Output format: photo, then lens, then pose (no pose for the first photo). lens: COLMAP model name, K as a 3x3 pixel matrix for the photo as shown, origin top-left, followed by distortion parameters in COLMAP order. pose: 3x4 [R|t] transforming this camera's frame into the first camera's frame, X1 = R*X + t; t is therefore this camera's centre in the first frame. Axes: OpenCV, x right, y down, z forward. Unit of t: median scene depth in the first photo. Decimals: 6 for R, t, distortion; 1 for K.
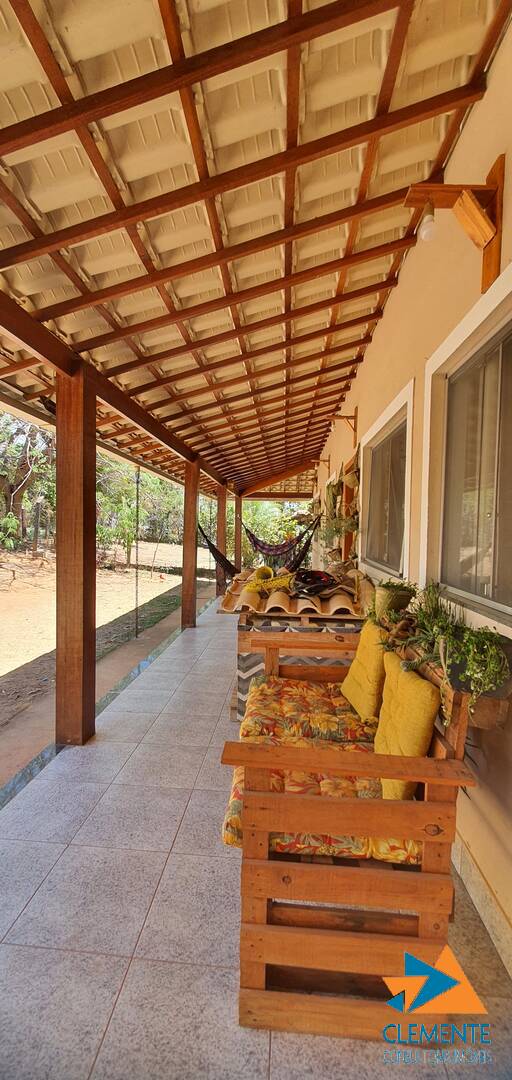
lens RADIAL K [[431.3, 0, 241.9], [0, 431.3, 547.2], [0, 0, 1]] dist [-0.000766, -0.000481]
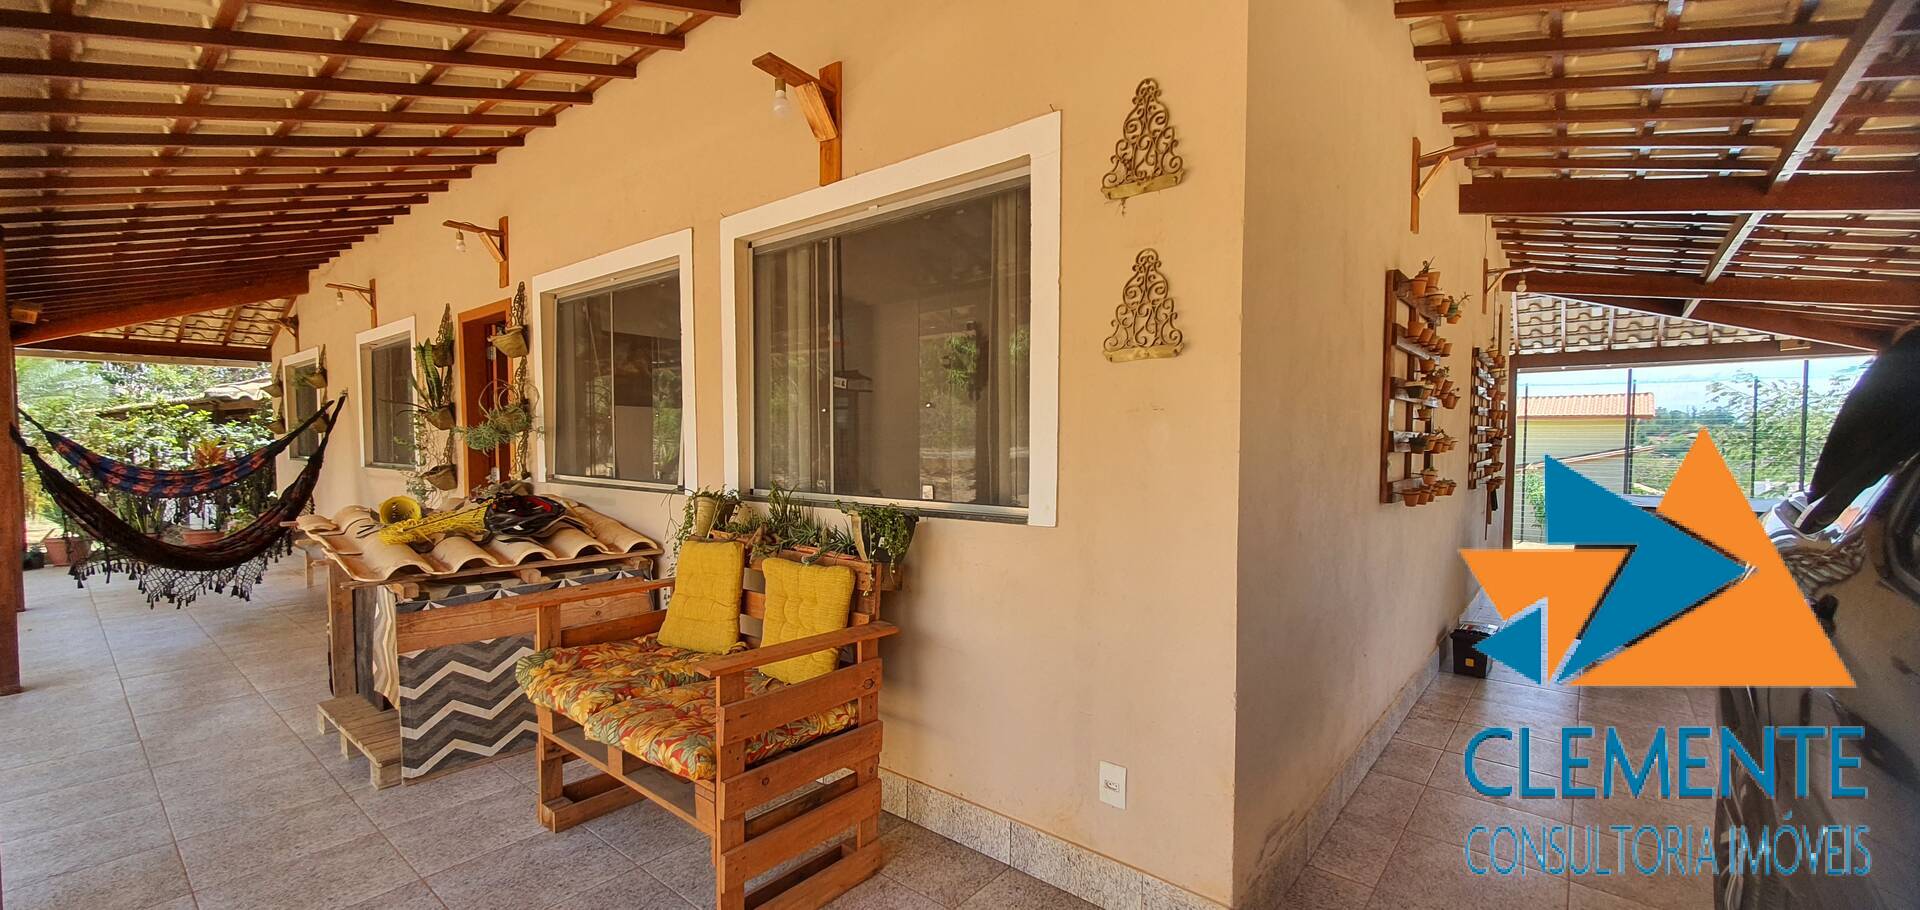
lens RADIAL K [[770.9, 0, 974.8], [0, 770.9, 475.0], [0, 0, 1]] dist [0.004124, -0.002499]
pose [[0.554493, -0.054206, 0.830421, -0.412434], [0.042680, 0.998415, 0.036673, 0.014553], [-0.831093, 0.015107, 0.555928, -0.147853]]
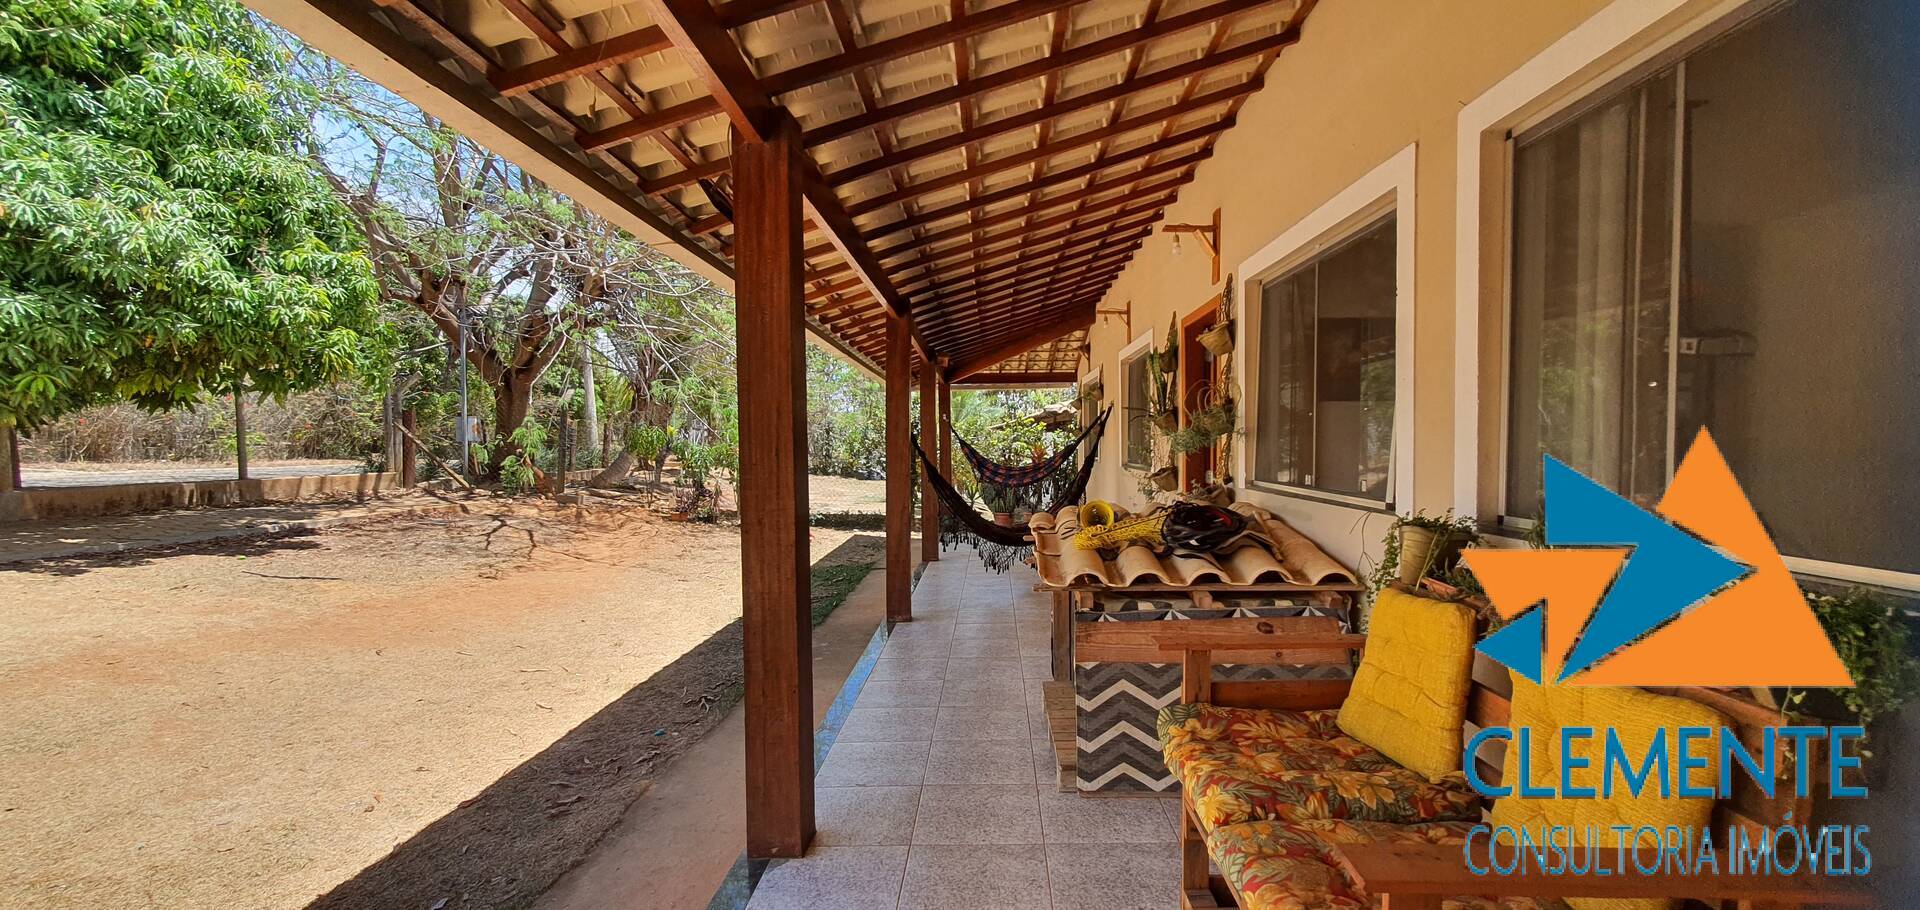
lens RADIAL K [[766.7, 0, 970.8], [0, 766.7, 475.5], [0, 0, 1]] dist [-0.000766, -0.000481]
pose [[0.996862, -0.030944, 0.072866, -0.207207], [0.030911, 0.999521, 0.001585, 0.007062], [-0.072880, 0.000673, 0.997340, 0.065377]]
